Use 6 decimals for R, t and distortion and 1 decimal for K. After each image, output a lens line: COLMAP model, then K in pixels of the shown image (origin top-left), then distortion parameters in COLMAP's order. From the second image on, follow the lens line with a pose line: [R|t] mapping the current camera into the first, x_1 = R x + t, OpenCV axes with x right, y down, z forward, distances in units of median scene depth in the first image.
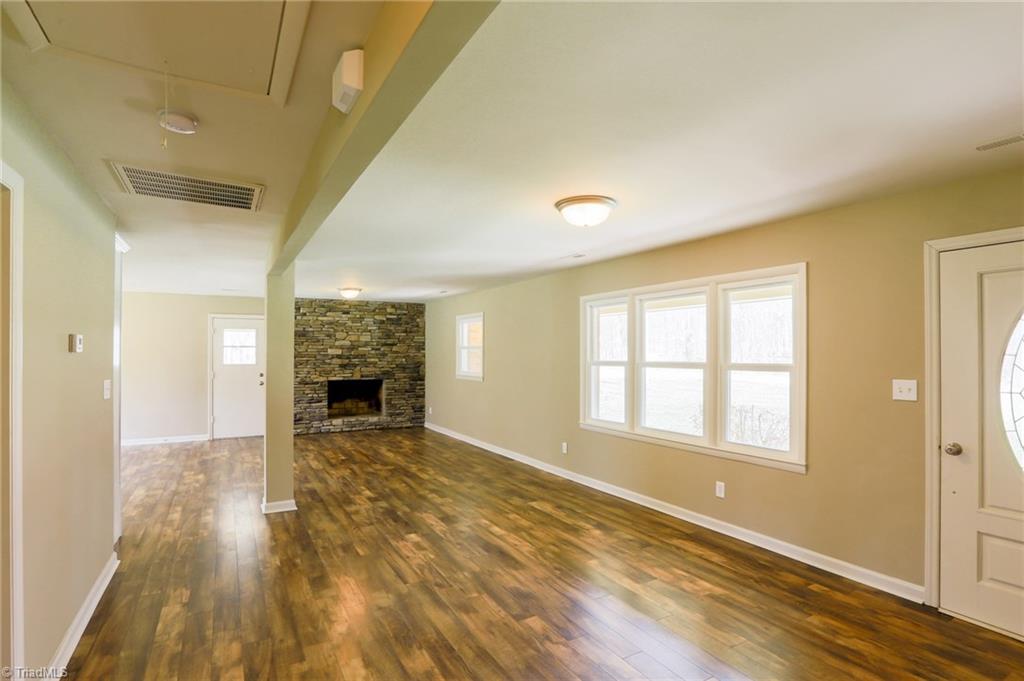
lens RADIAL K [[500.5, 0, 507.8], [0, 500.5, 356.6], [0, 0, 1]] dist [-0.055430, 0.021820]
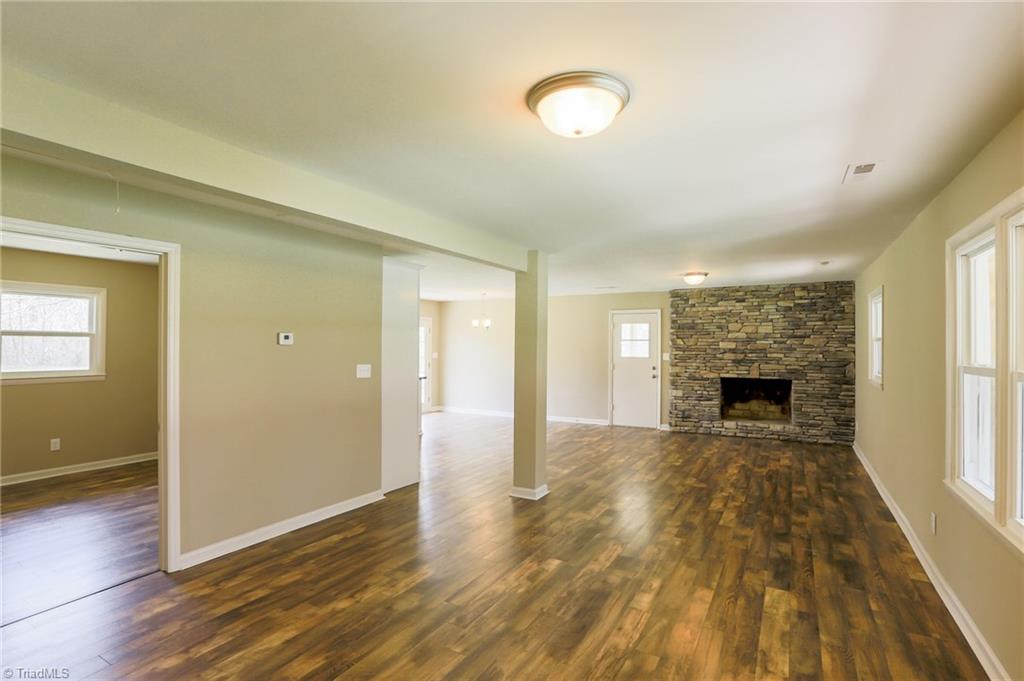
lens RADIAL K [[500.5, 0, 507.9], [0, 500.5, 338.0], [0, 0, 1]] dist [-0.055430, 0.021820]
pose [[0.506433, -0.011430, -0.862203, 0.221341], [-0.010327, 0.999760, -0.019319, -0.001629], [0.862217, 0.018687, 0.506194, 0.220784]]
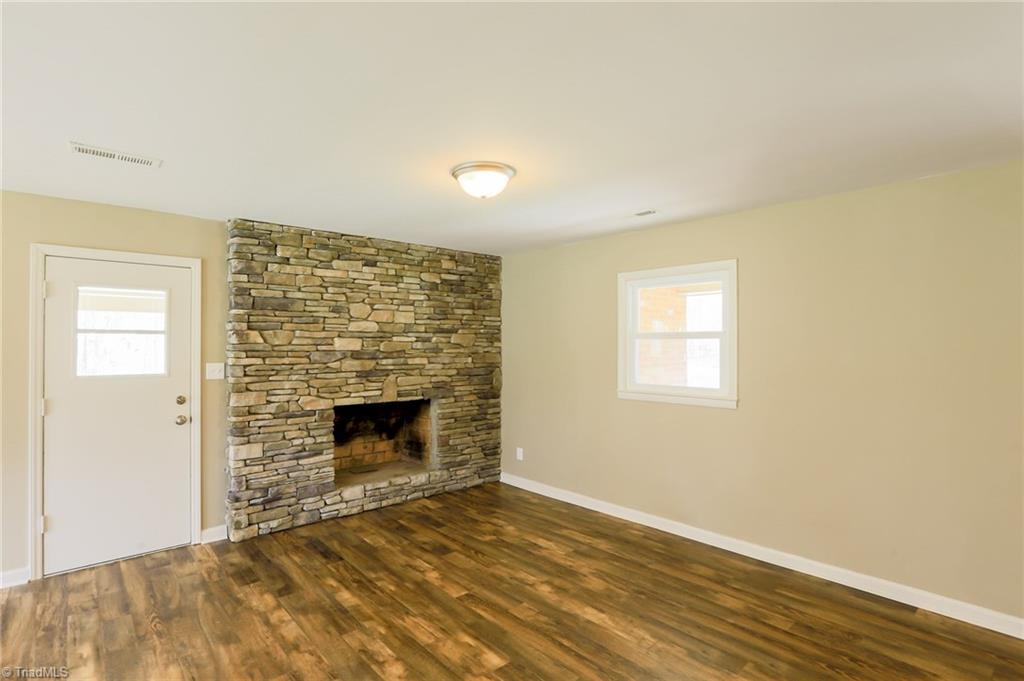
lens RADIAL K [[500.5, 0, 510.6], [0, 500.5, 341.9], [0, 0, 1]] dist [-0.055430, 0.021820]
pose [[0.977520, 0.000508, 0.210844, -0.305035], [0.002237, 0.999916, -0.012776, -0.006206], [-0.210832, 0.012961, 0.977436, 0.521285]]
